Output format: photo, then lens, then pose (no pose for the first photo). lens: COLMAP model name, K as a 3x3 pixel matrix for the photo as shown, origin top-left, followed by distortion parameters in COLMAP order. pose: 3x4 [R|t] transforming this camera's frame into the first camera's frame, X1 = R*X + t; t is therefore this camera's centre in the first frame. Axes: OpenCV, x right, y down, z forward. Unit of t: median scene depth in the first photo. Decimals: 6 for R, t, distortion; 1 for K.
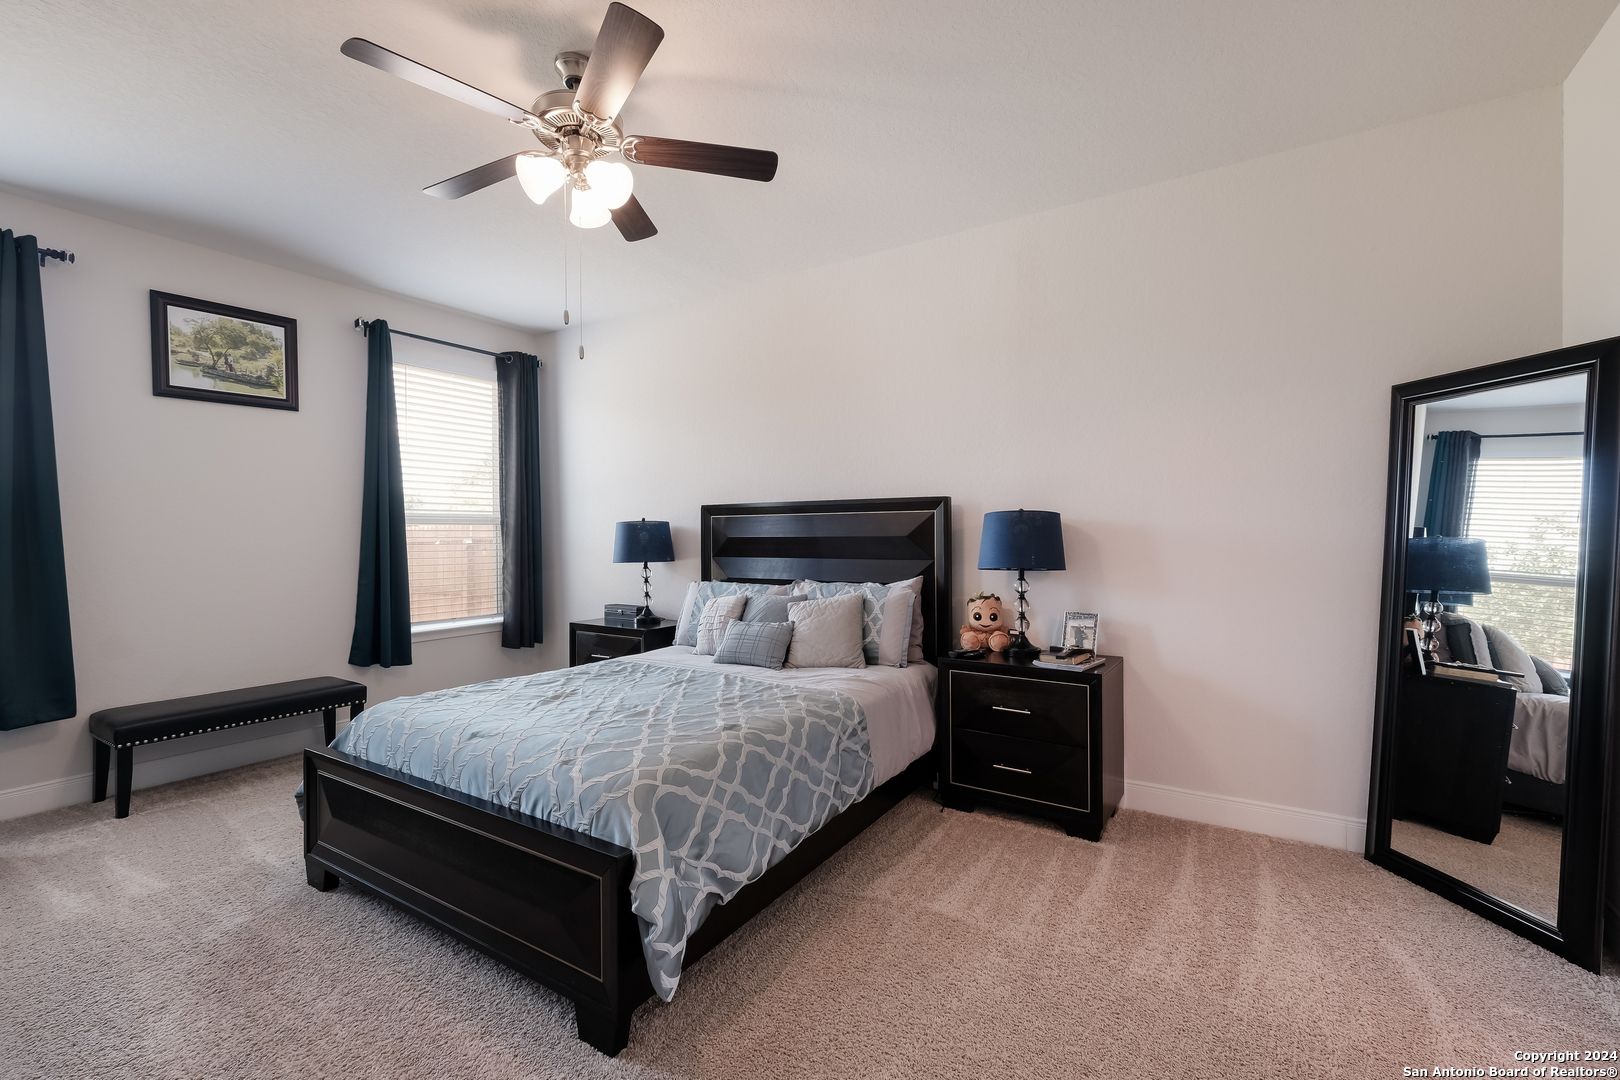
lens RADIAL K [[700.3, 0, 809.3], [0, 700.3, 533.5], [0, 0, 1]] dist [0.002798, -0.001390]
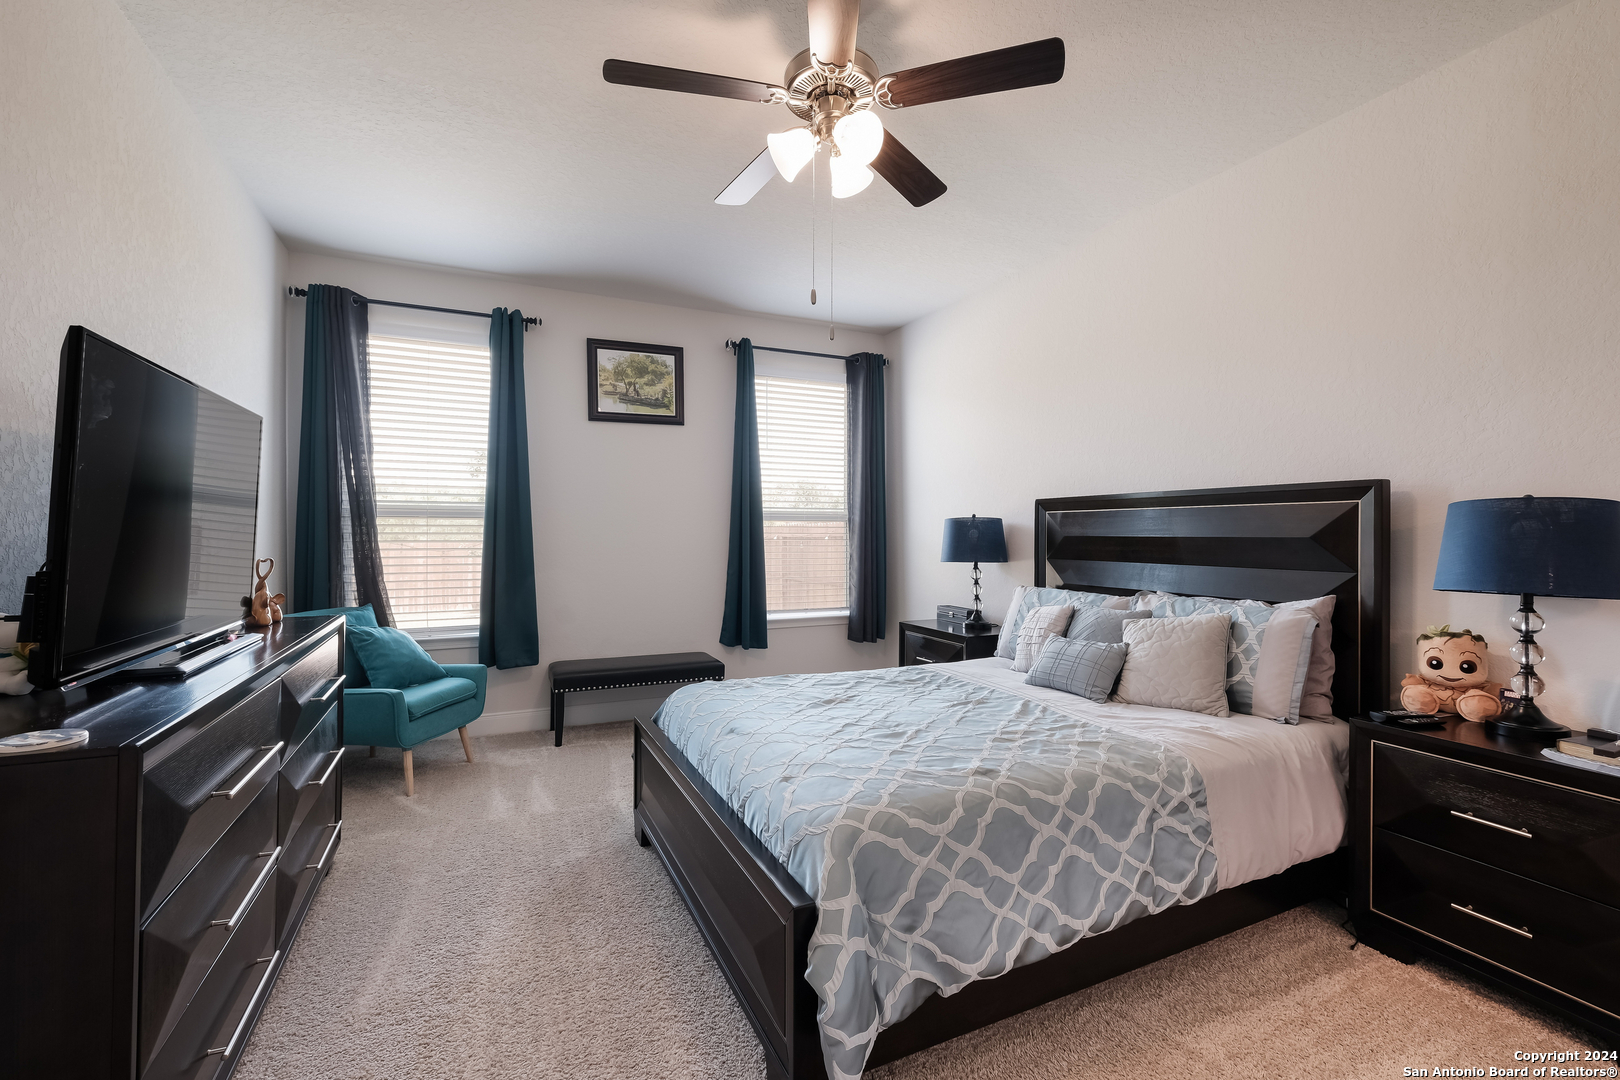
lens RADIAL K [[700.3, 0, 806.1], [0, 700.3, 535.2], [0, 0, 1]] dist [0.002798, -0.001390]
pose [[0.843209, 0.010446, -0.537485, 0.097574], [-0.007170, 0.999941, 0.008185, -0.000645], [0.537539, -0.003048, 0.843234, 0.142489]]
